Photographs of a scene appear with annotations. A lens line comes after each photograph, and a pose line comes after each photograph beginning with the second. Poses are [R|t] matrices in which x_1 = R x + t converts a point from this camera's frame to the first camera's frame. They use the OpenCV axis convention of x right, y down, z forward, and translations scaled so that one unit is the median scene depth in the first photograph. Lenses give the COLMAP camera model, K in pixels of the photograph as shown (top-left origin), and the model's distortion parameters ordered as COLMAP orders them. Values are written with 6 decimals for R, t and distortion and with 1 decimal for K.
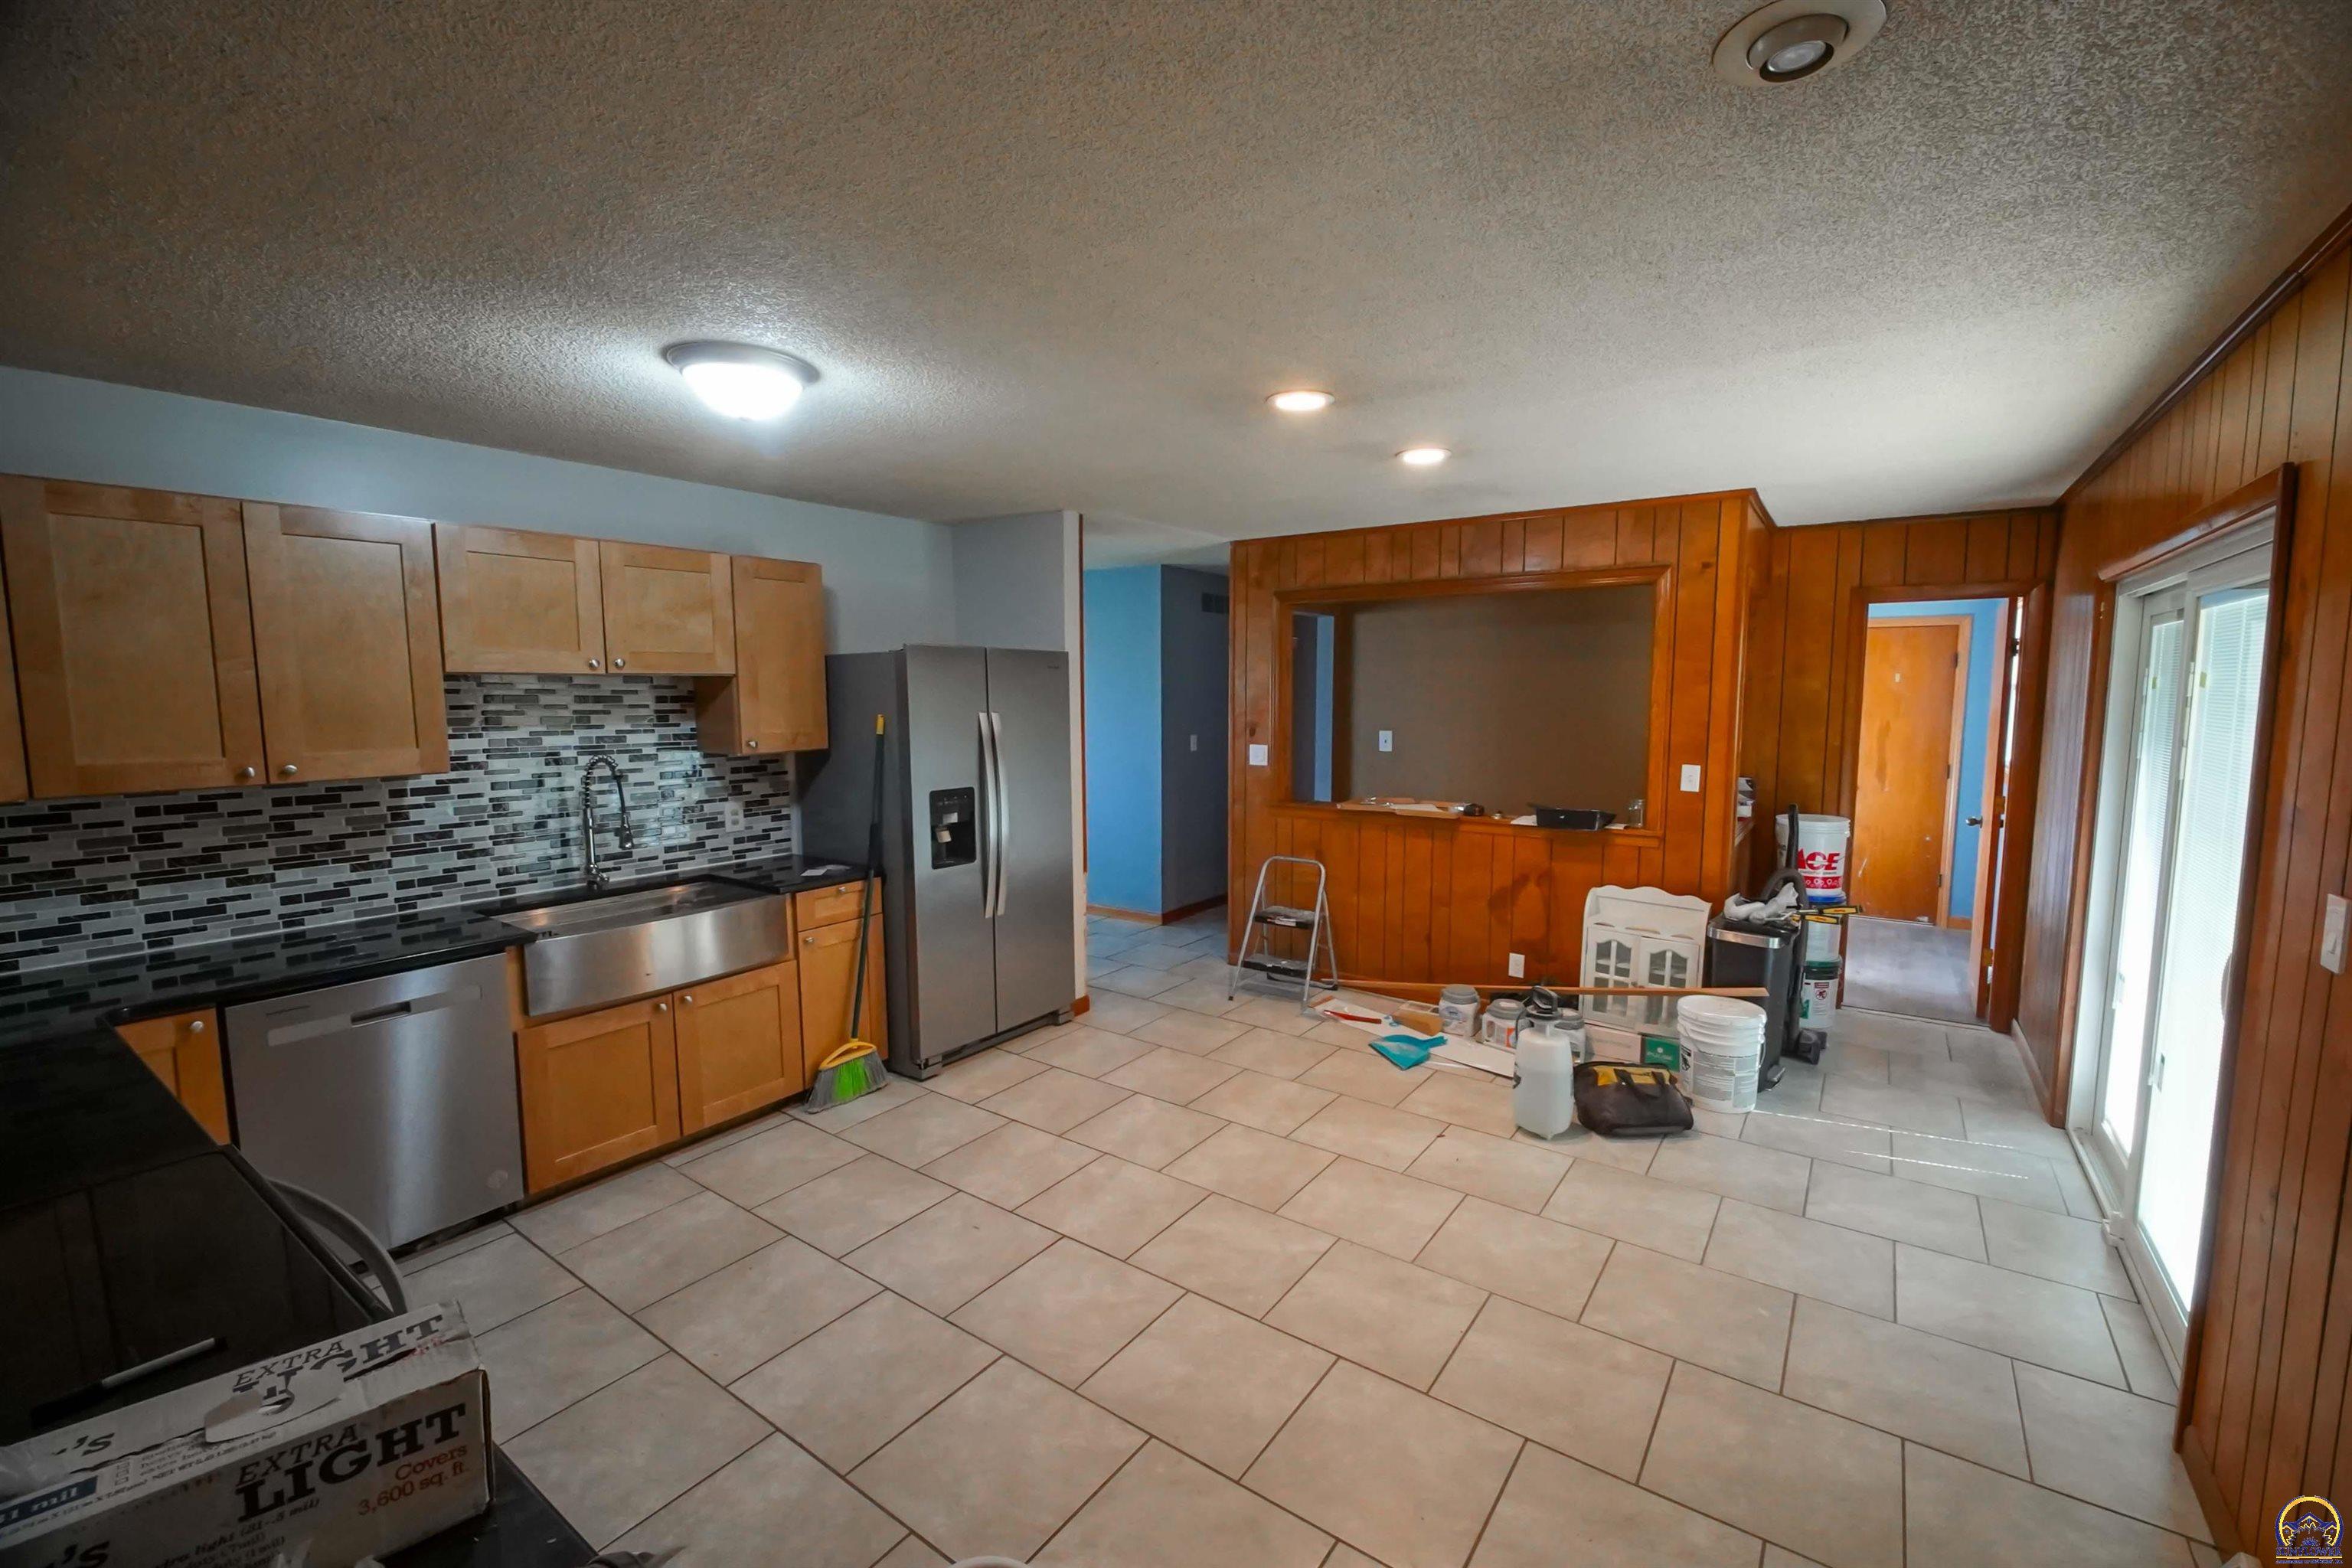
lens RADIAL K [[967.0, 0, 1166.5], [0, 967.0, 789.1], [0, 0, 1]] dist [0.000705, -0.000013]
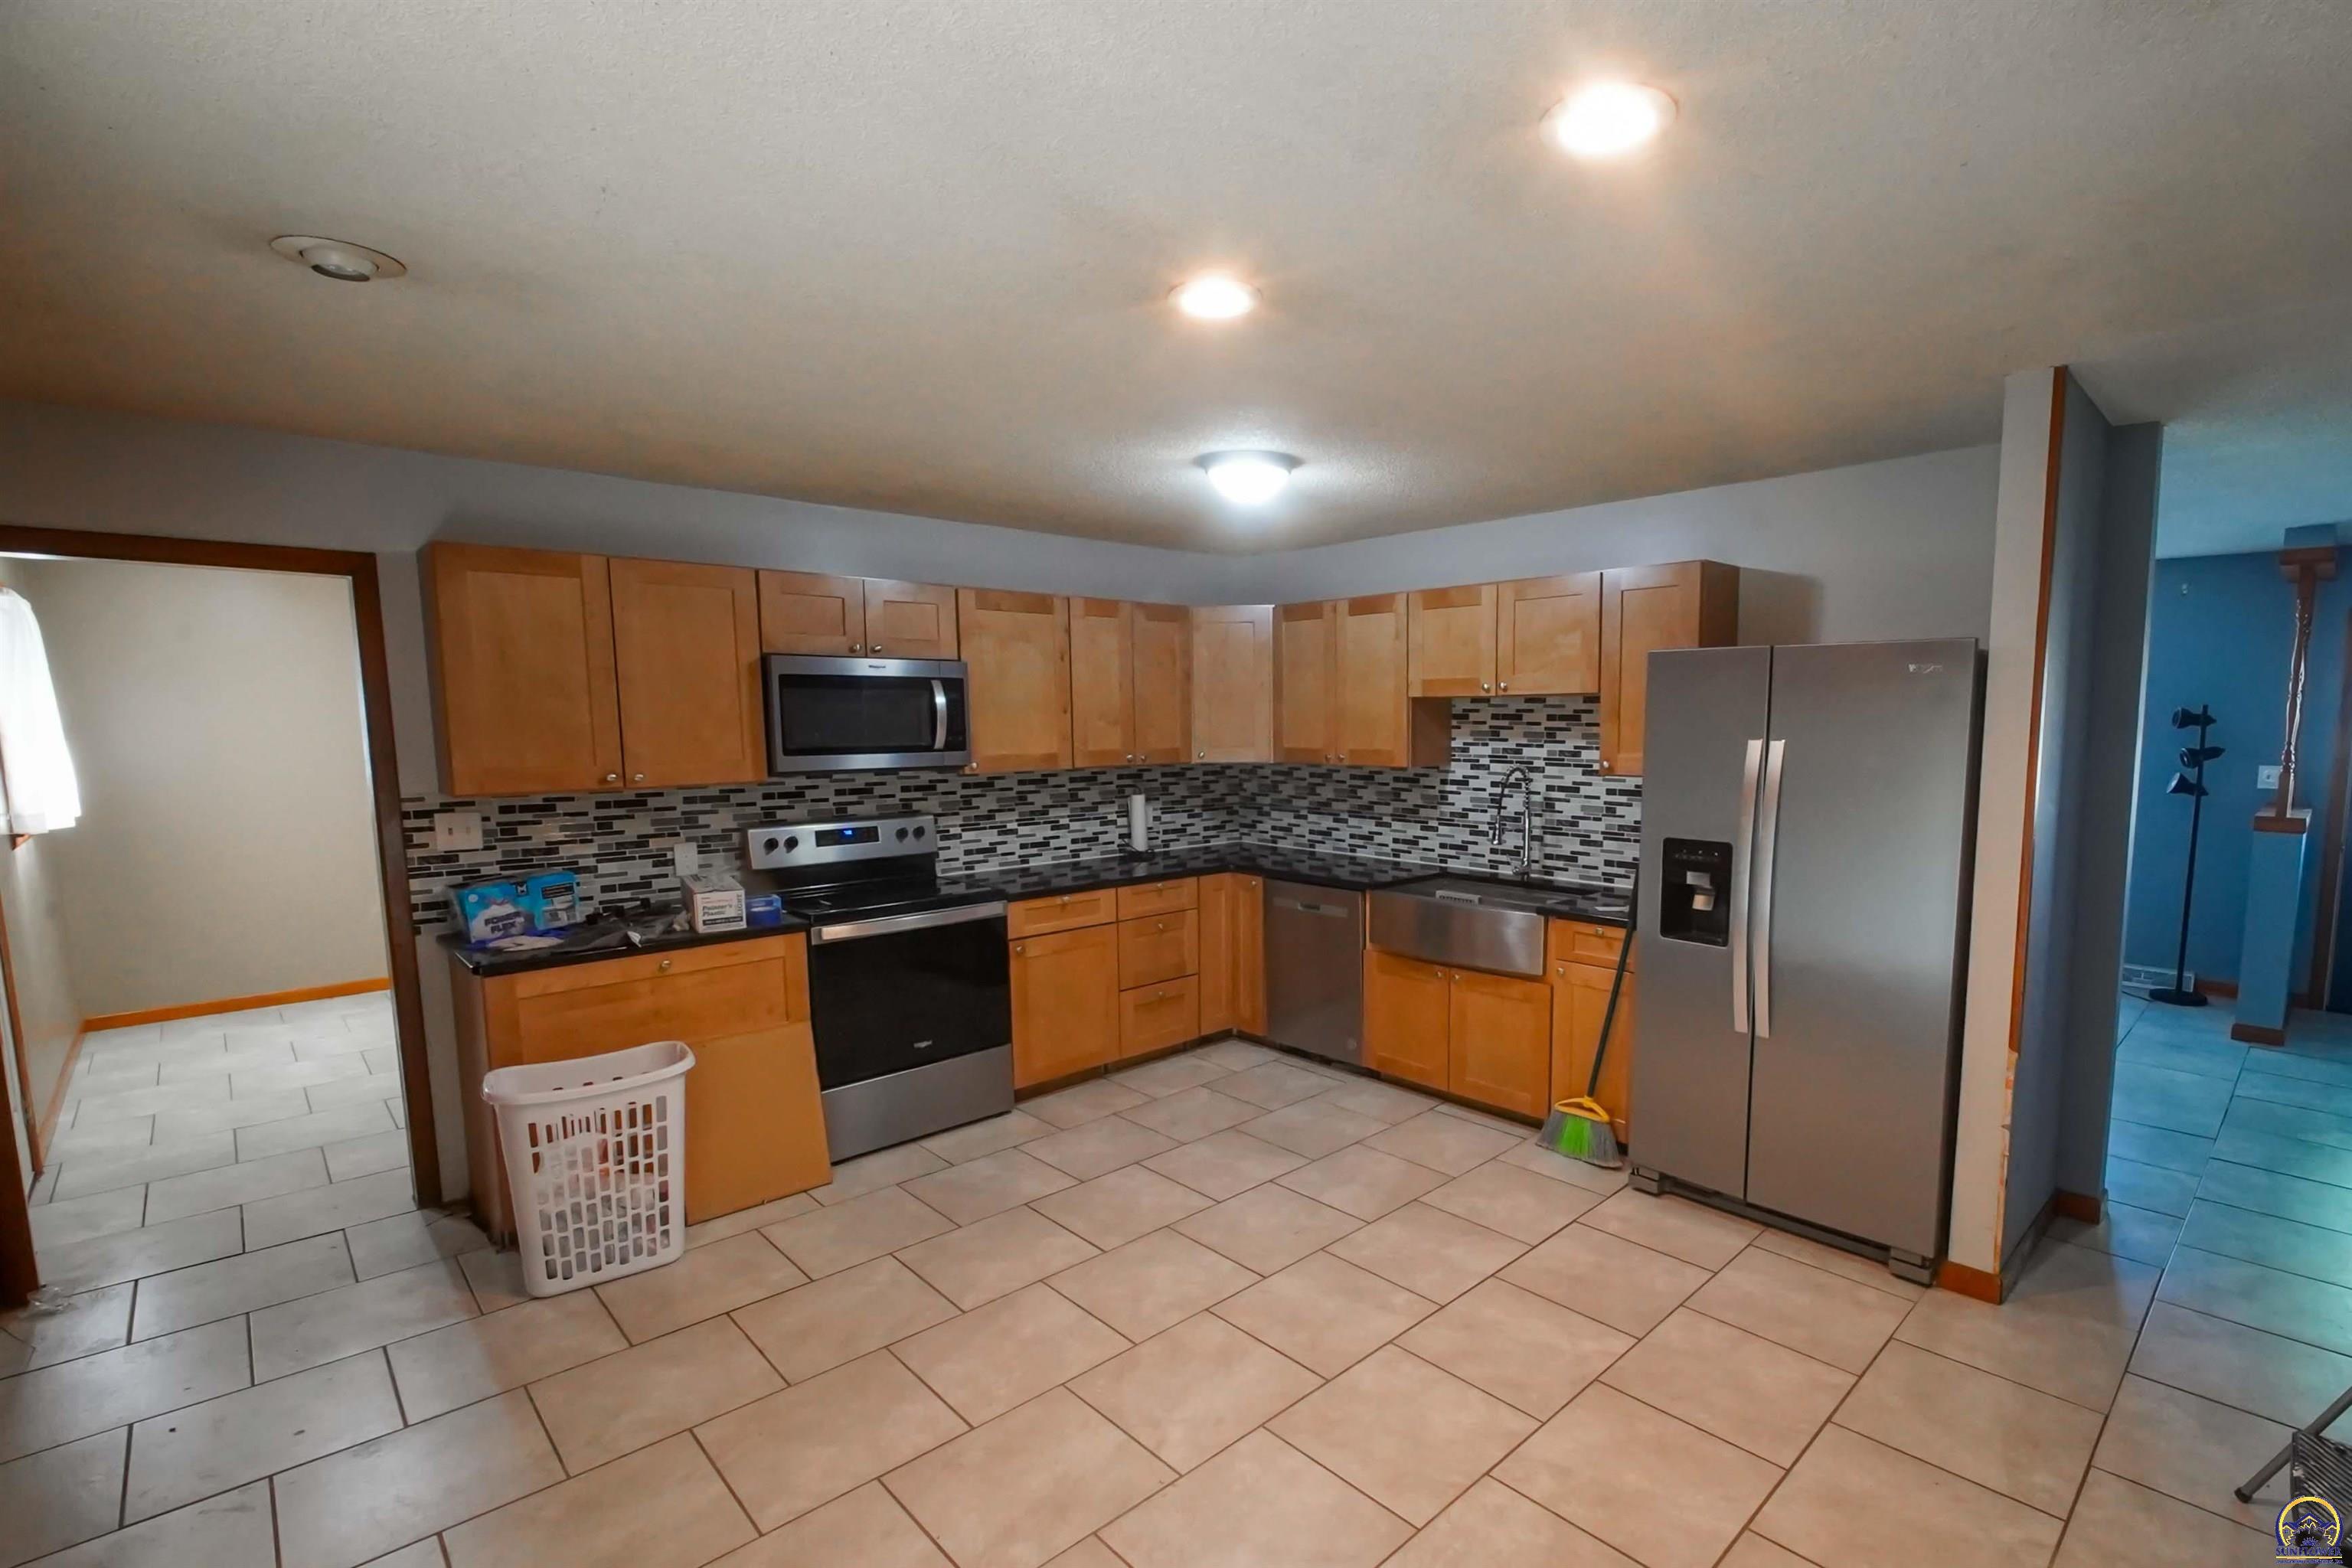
lens RADIAL K [[1064.6, 0, 1328.5], [0, 1064.6, 845.6], [0, 0, 1]] dist [0.009702, -0.000271]
pose [[-0.125487, 0.131871, -0.983292, 0.780602], [-0.096278, 0.984830, 0.144364, -0.111979], [0.987413, 0.112785, -0.110887, 1.000746]]
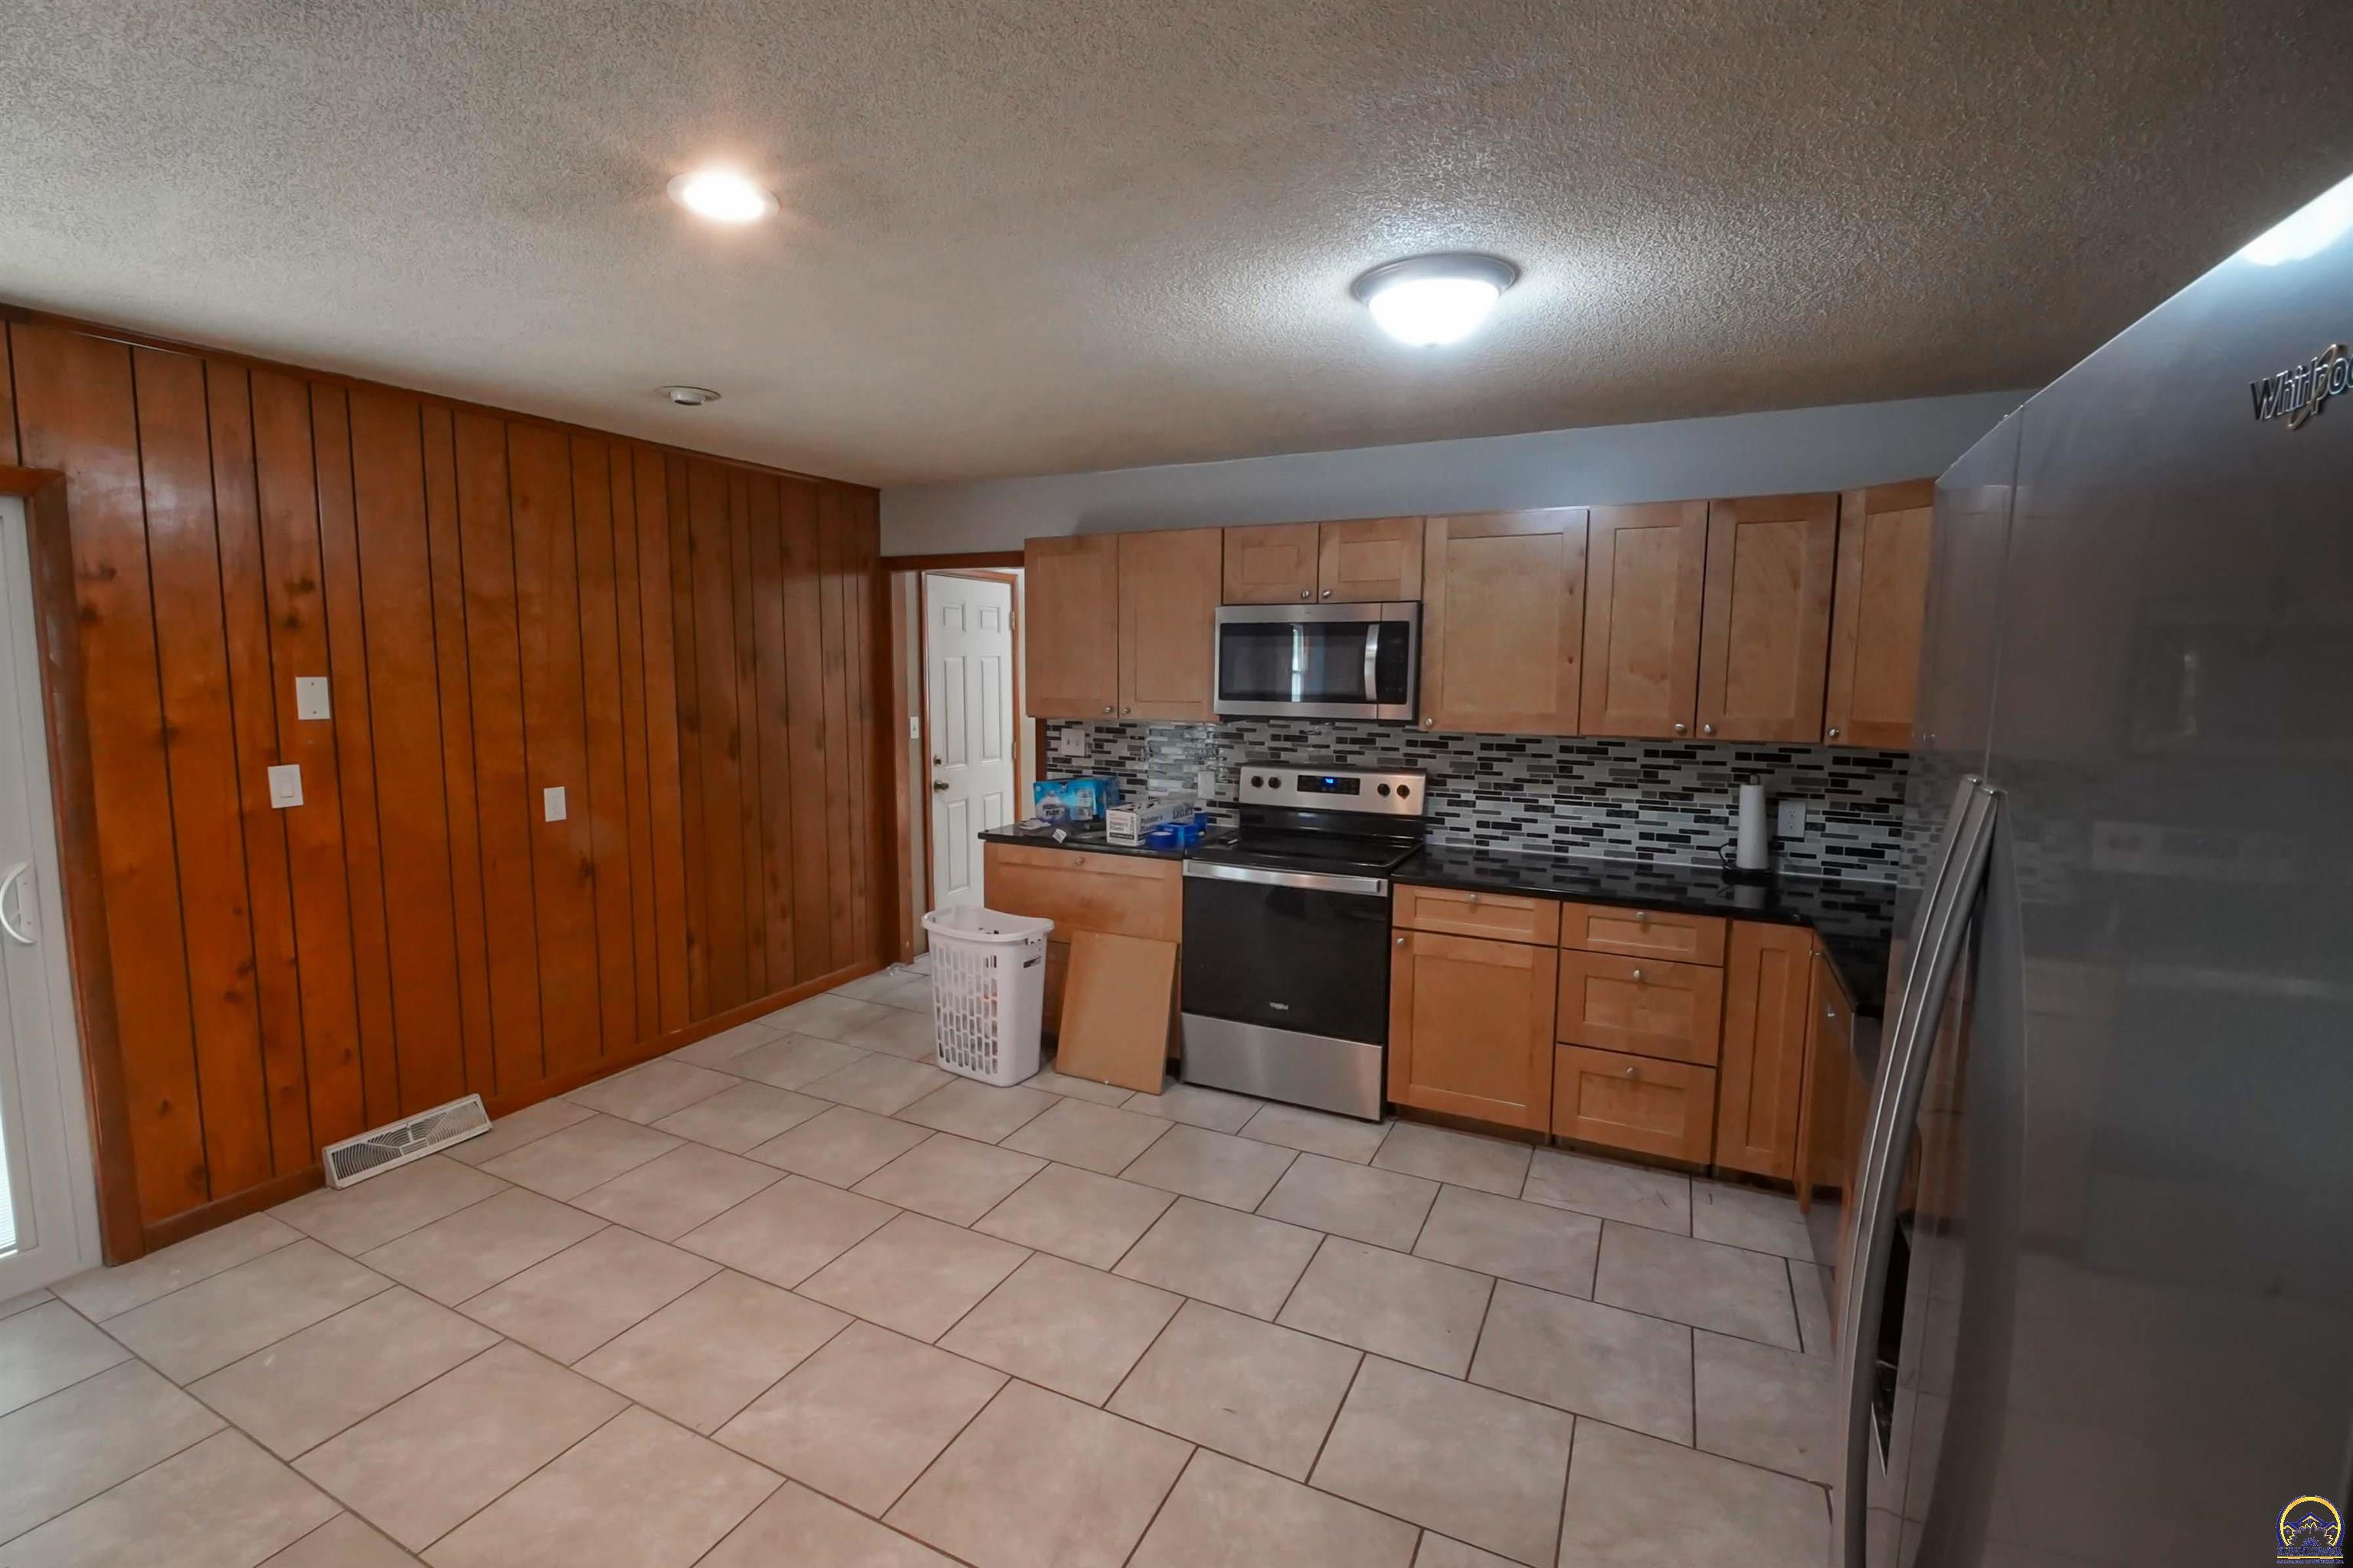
lens RADIAL K [[1065.1, 0, 1130.6], [0, 1065.1, 778.8], [0, 0, 1]] dist [0.009702, -0.000271]
pose [[-0.986150, 0.016538, -0.165032, -0.002290], [-0.018173, 0.978251, 0.206625, -0.147594], [0.164860, 0.206763, -0.964402, 1.486776]]
